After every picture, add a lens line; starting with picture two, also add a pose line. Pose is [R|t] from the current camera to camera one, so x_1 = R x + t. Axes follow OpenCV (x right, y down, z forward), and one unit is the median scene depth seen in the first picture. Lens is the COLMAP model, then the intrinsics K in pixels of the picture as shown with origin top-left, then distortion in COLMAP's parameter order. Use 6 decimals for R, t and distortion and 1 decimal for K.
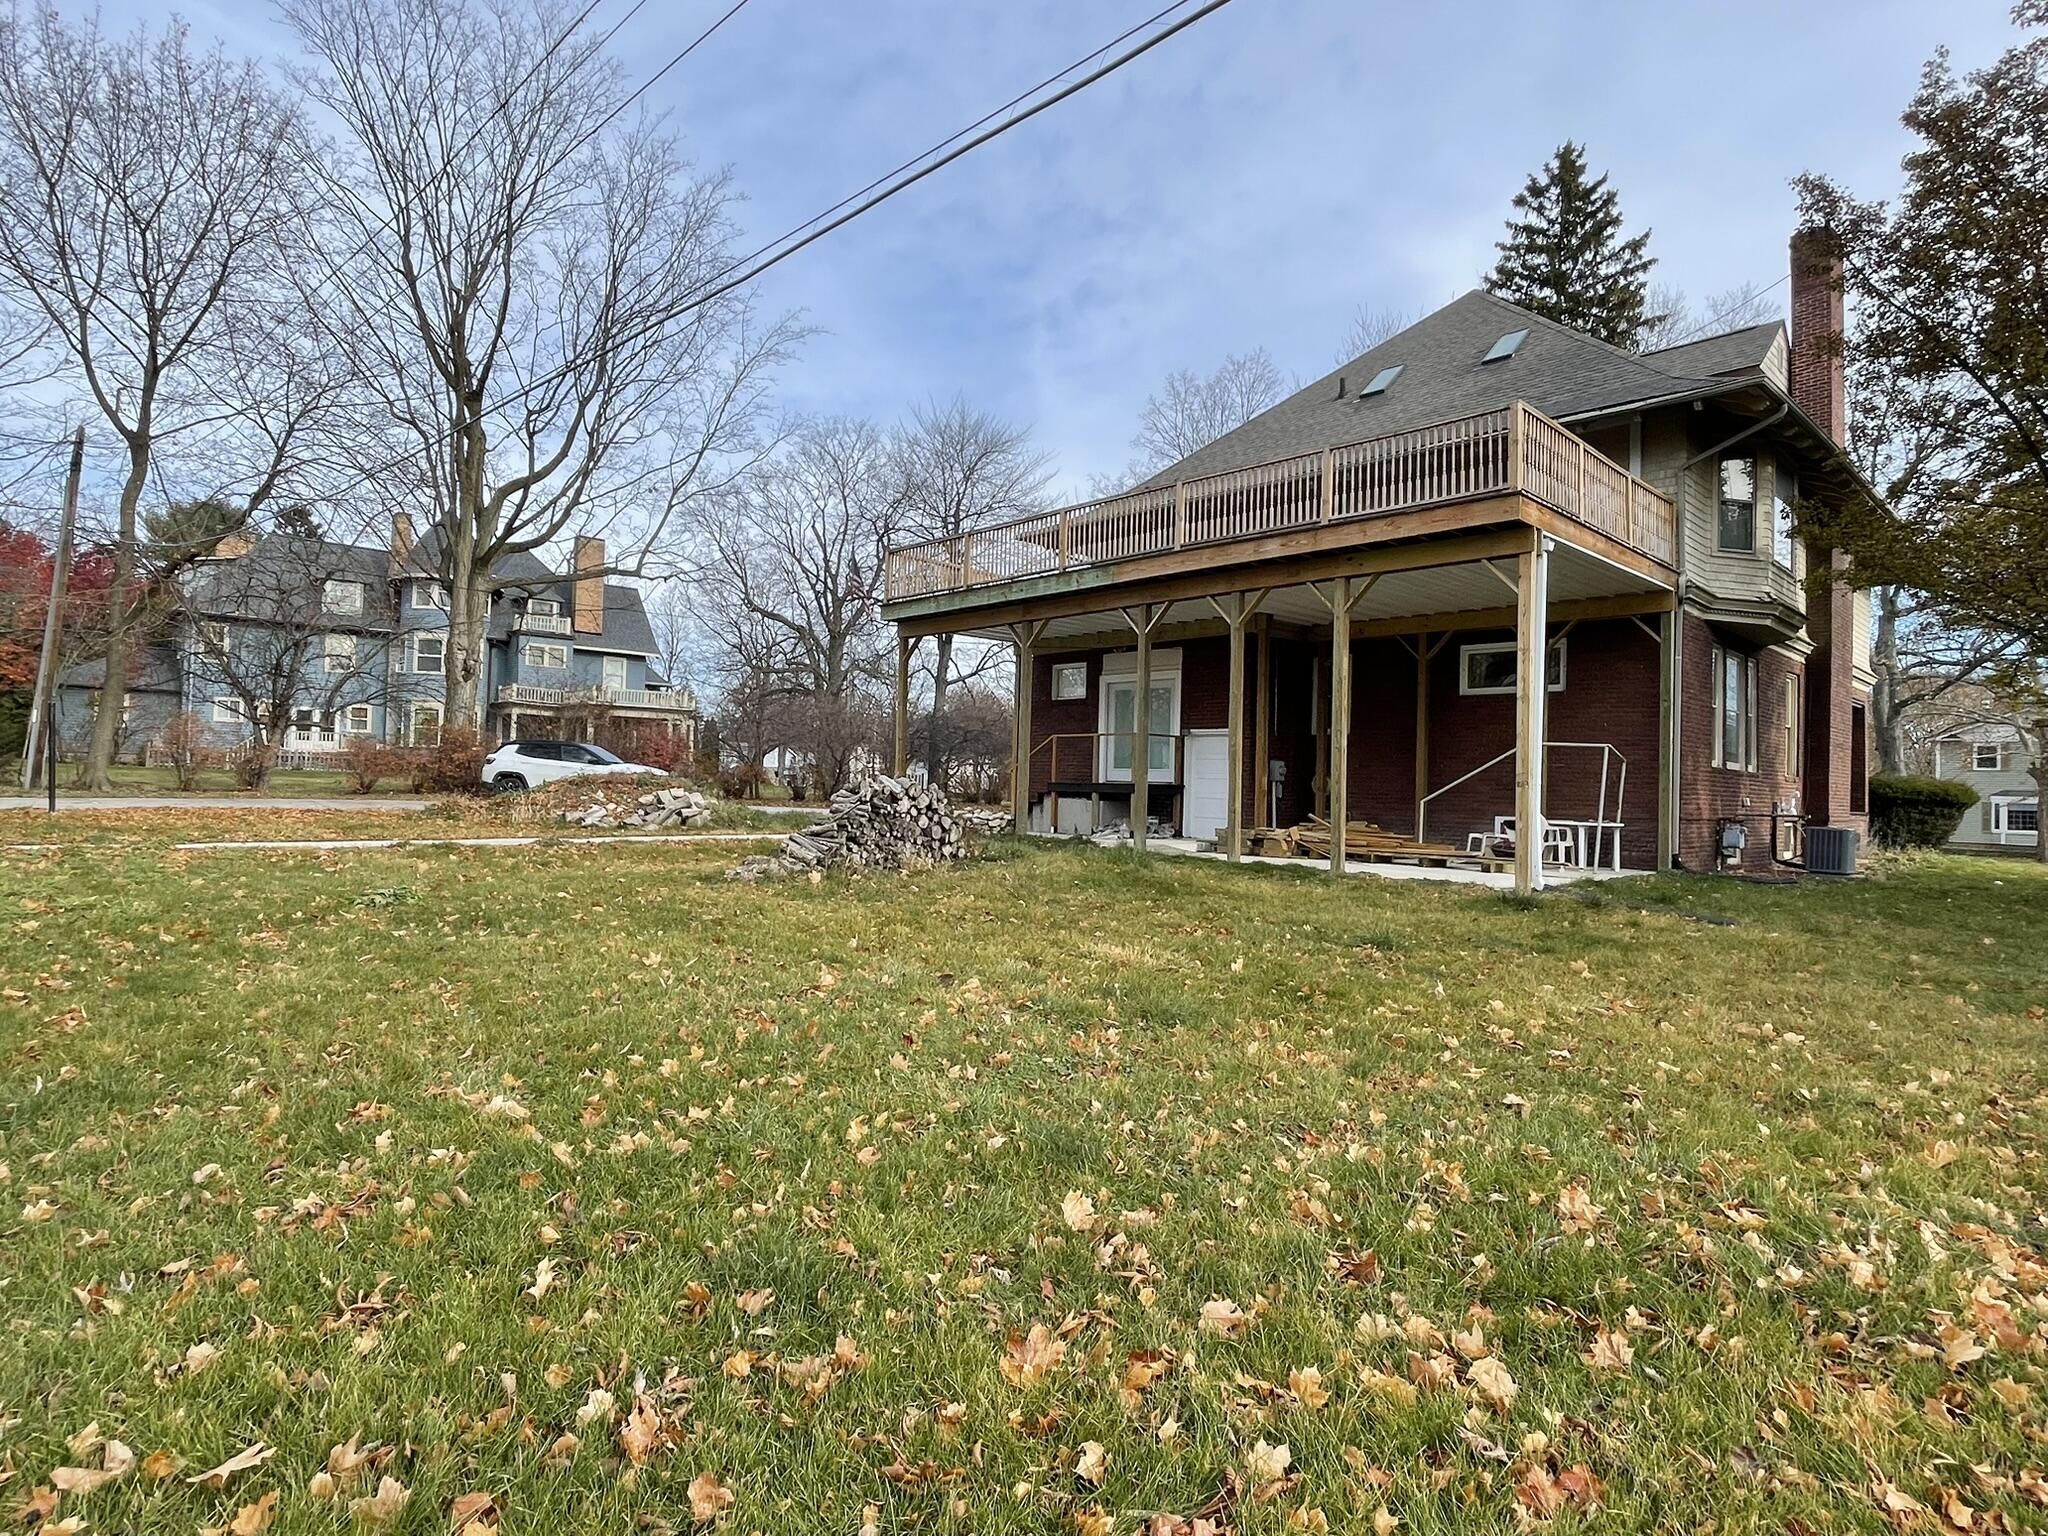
lens RADIAL K [[1046.3, 0, 1022.2], [0, 1046.3, 764.6], [0, 0, 1]] dist [-0.006595, 0.000348]
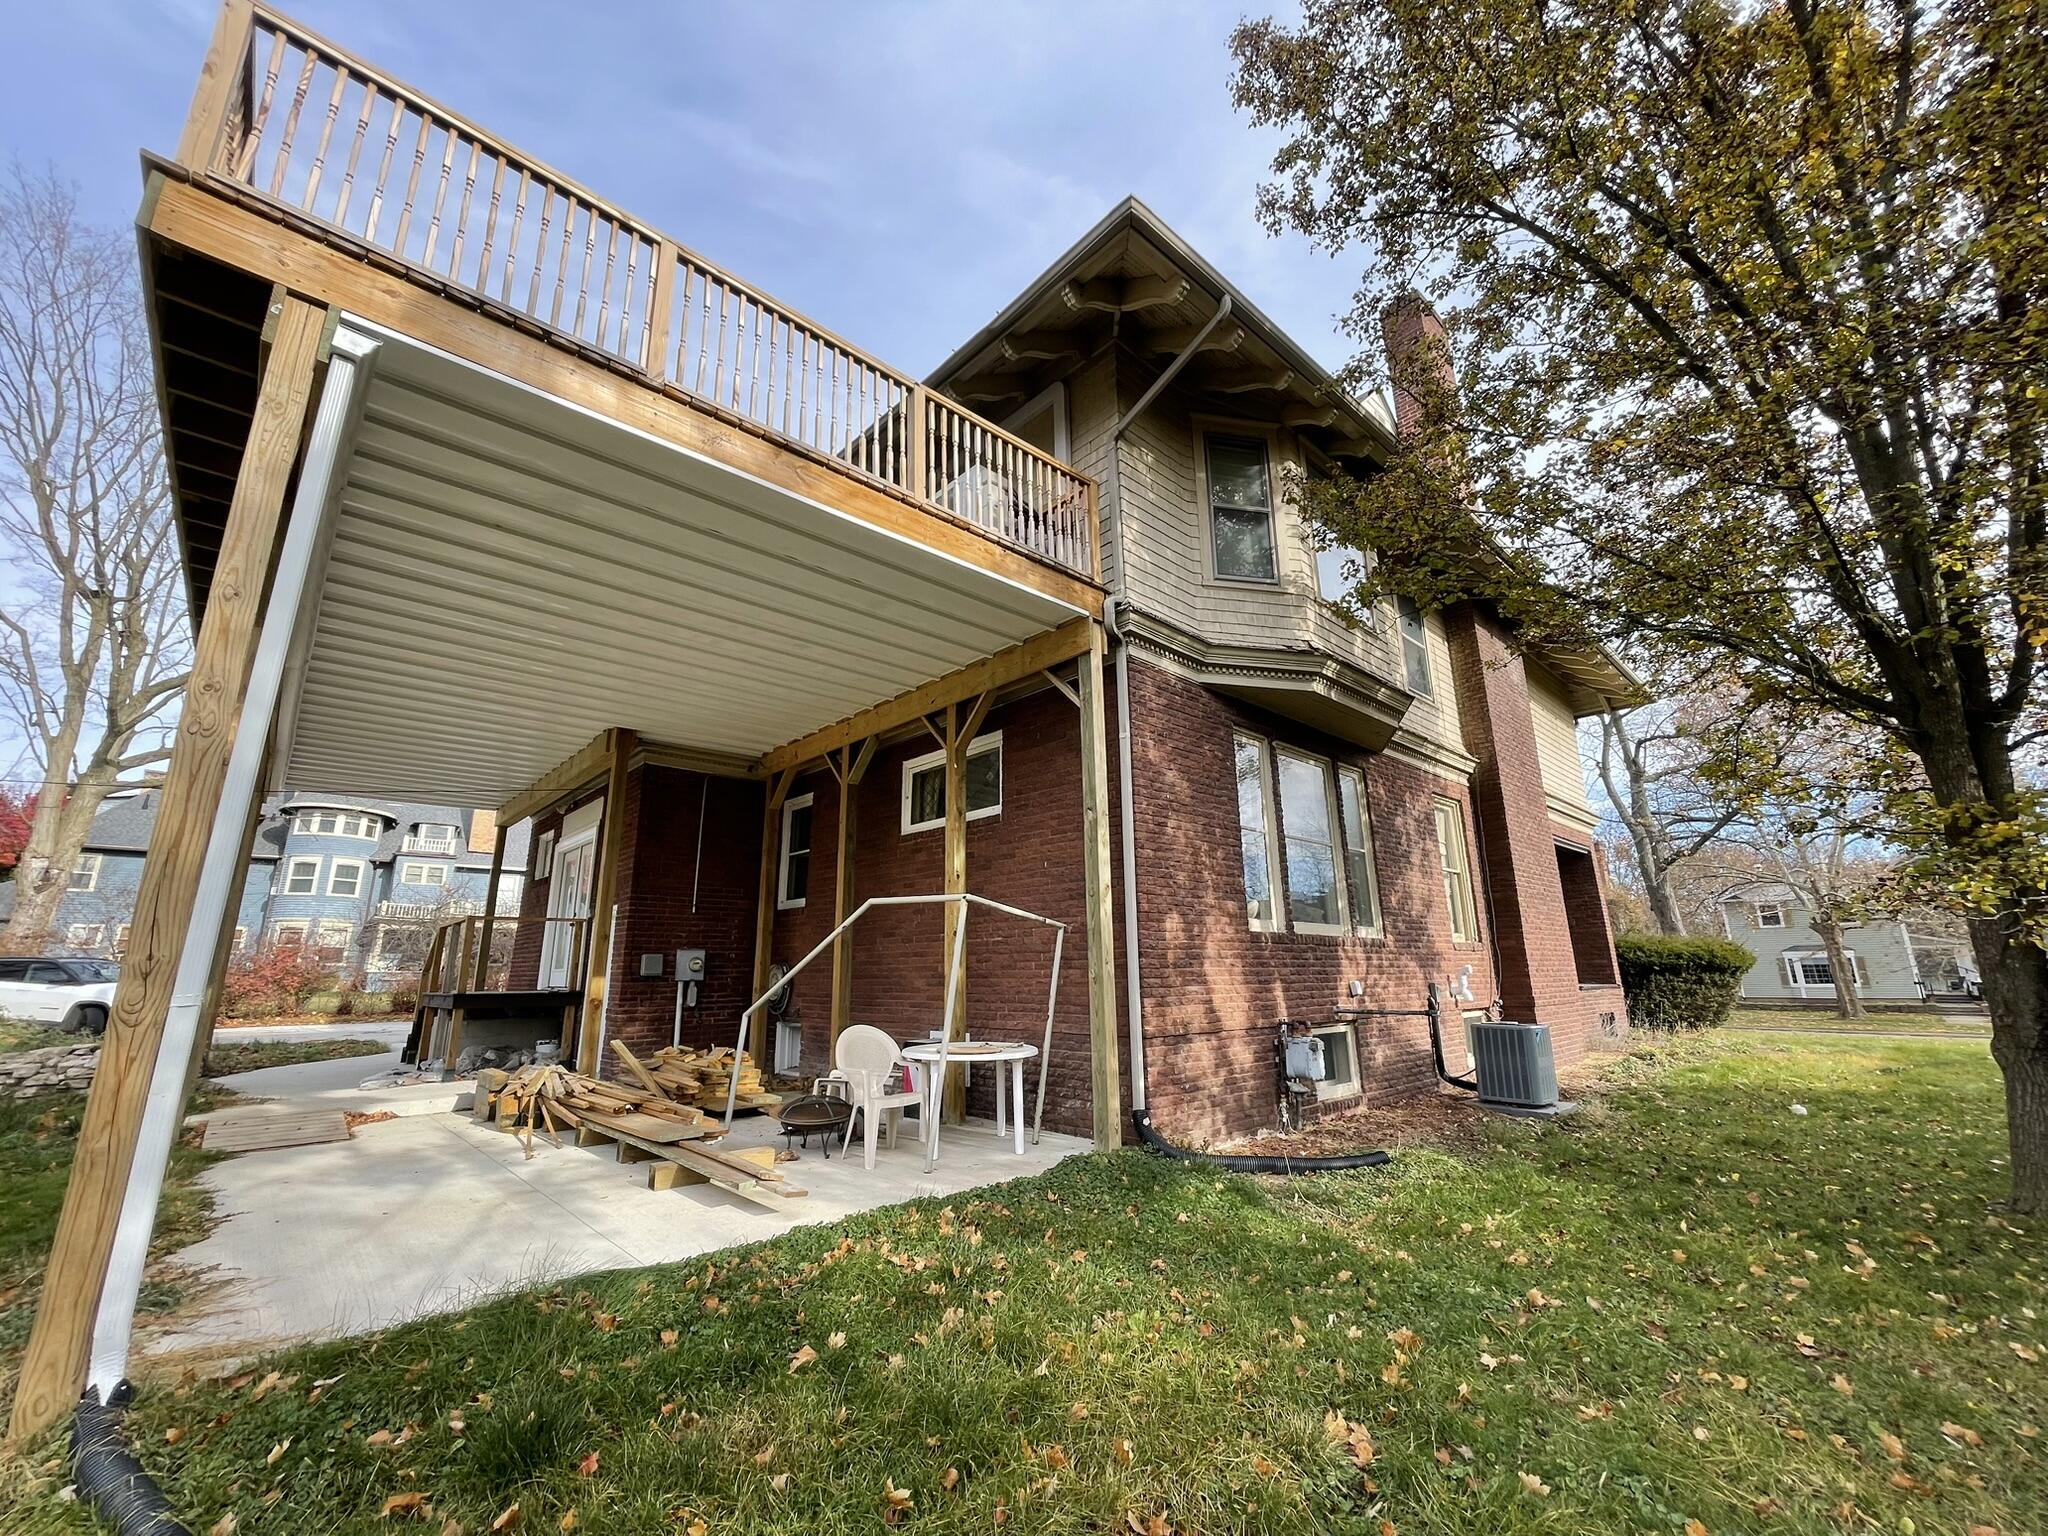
lens RADIAL K [[827.2, 0, 1027.6], [0, 827.2, 770.8], [0, 0, 1]] dist [0.003615, -0.000062]
pose [[0.998982, -0.036153, 0.026973, 0.343072], [0.041173, 0.975087, -0.217970, 0.006328], [-0.018420, 0.218858, 0.975583, 0.347780]]
